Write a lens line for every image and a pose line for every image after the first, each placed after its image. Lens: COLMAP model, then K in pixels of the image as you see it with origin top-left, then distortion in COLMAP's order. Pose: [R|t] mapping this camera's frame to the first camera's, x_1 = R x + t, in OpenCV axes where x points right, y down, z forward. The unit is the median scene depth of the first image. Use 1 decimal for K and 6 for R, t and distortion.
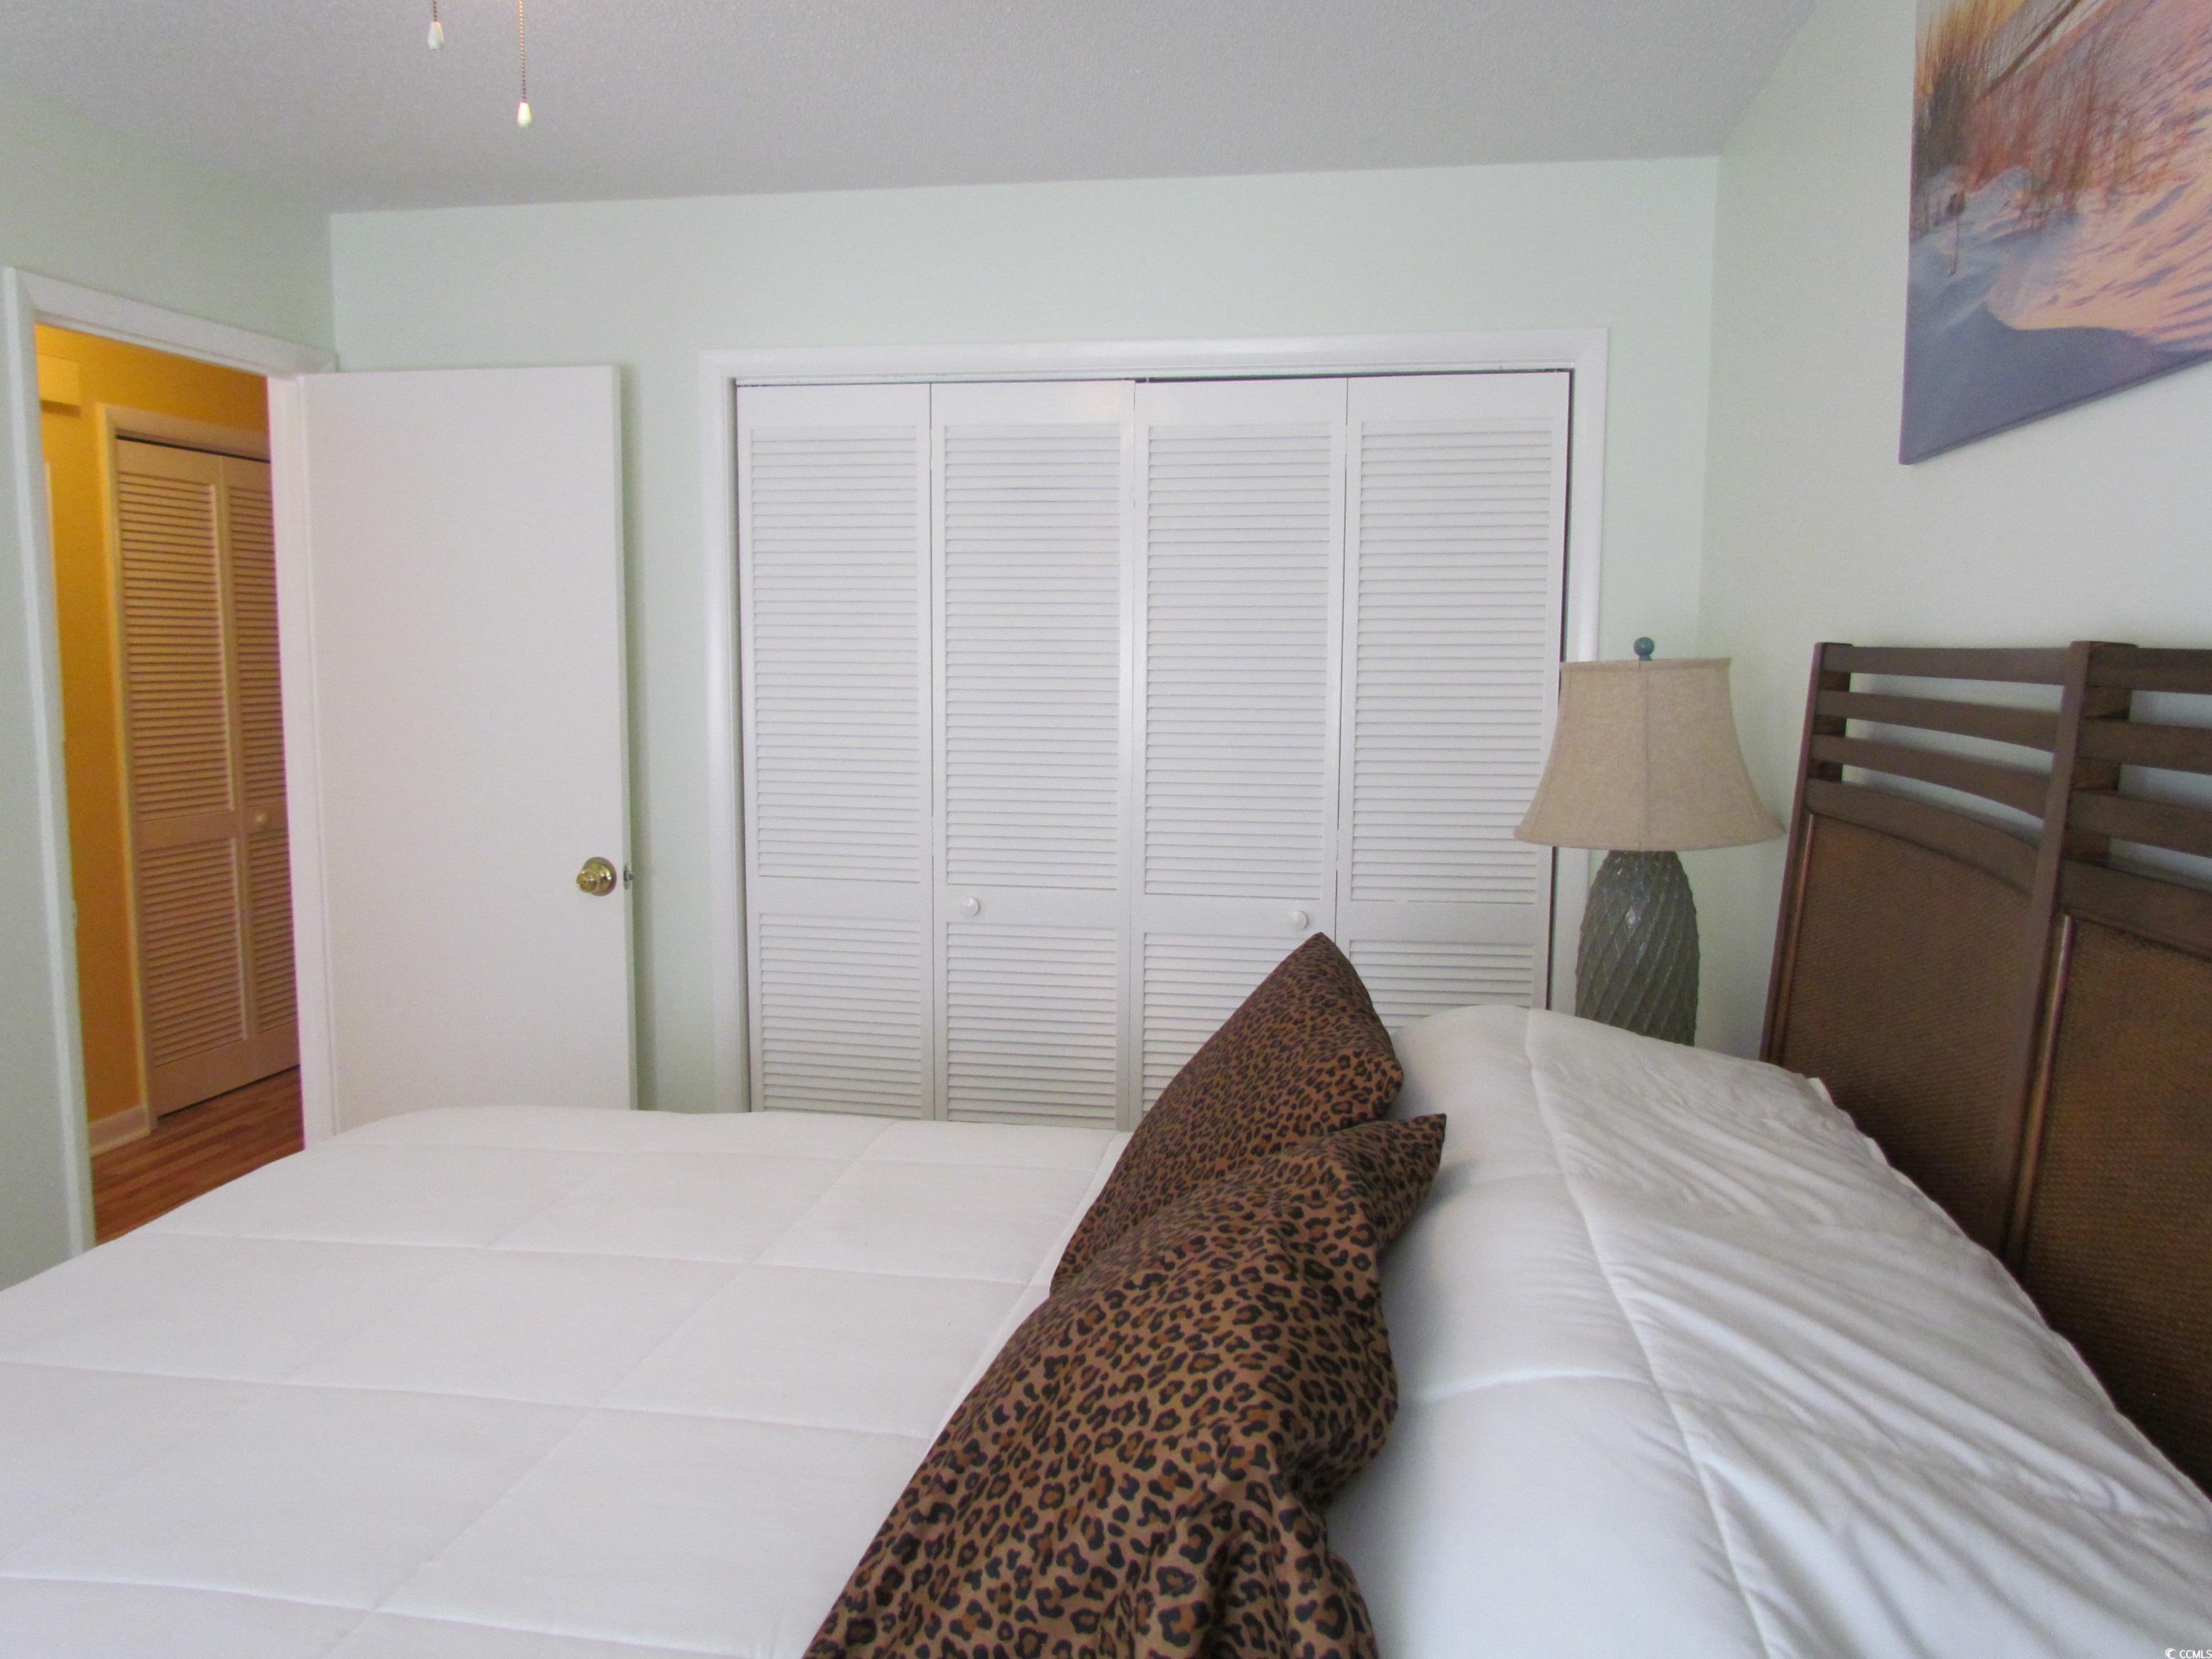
lens RADIAL K [[1573.0, 0, 1112.6], [0, 1573.0, 832.5], [0, 0, 1]] dist [-0.025062, 0.005850]
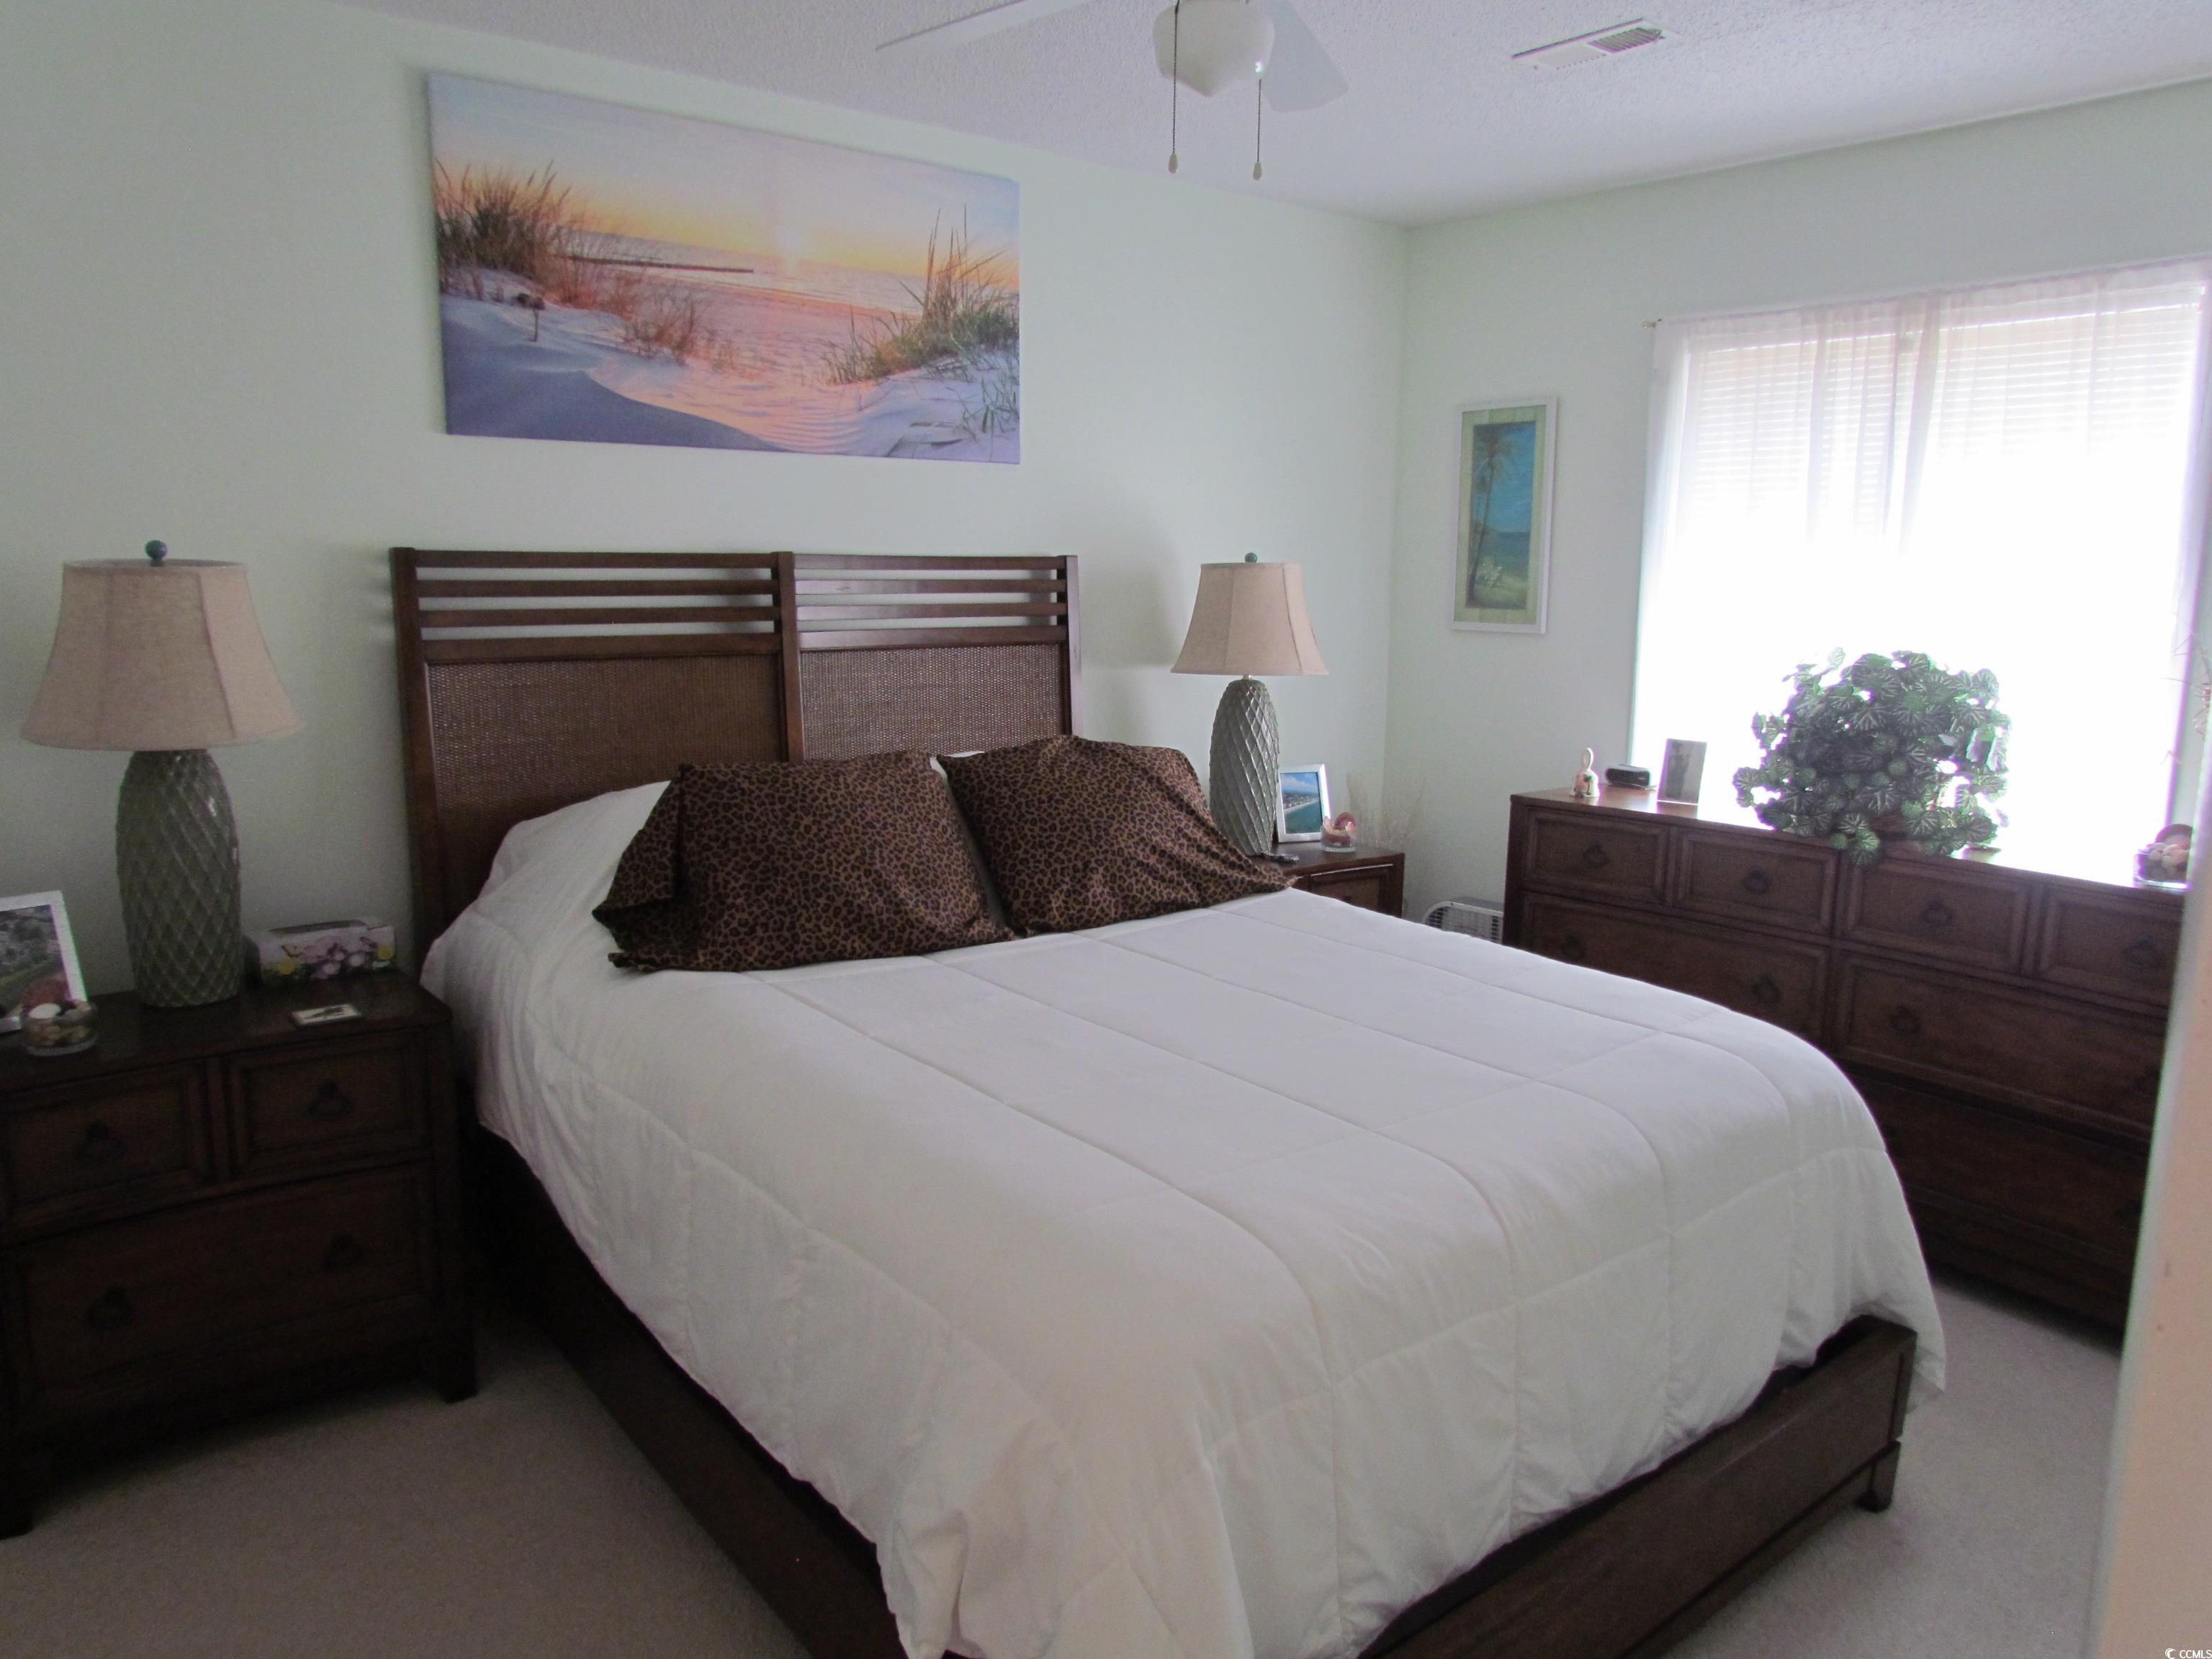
lens RADIAL K [[1573.0, 0, 1112.6], [0, 1573.0, 832.5], [0, 0, 1]] dist [-0.025062, 0.005850]
pose [[-0.756296, -0.130457, 0.641090, -1.071612], [0.058907, 0.962358, 0.265325, -0.227818], [-0.651572, 0.238429, -0.720143, 1.797369]]
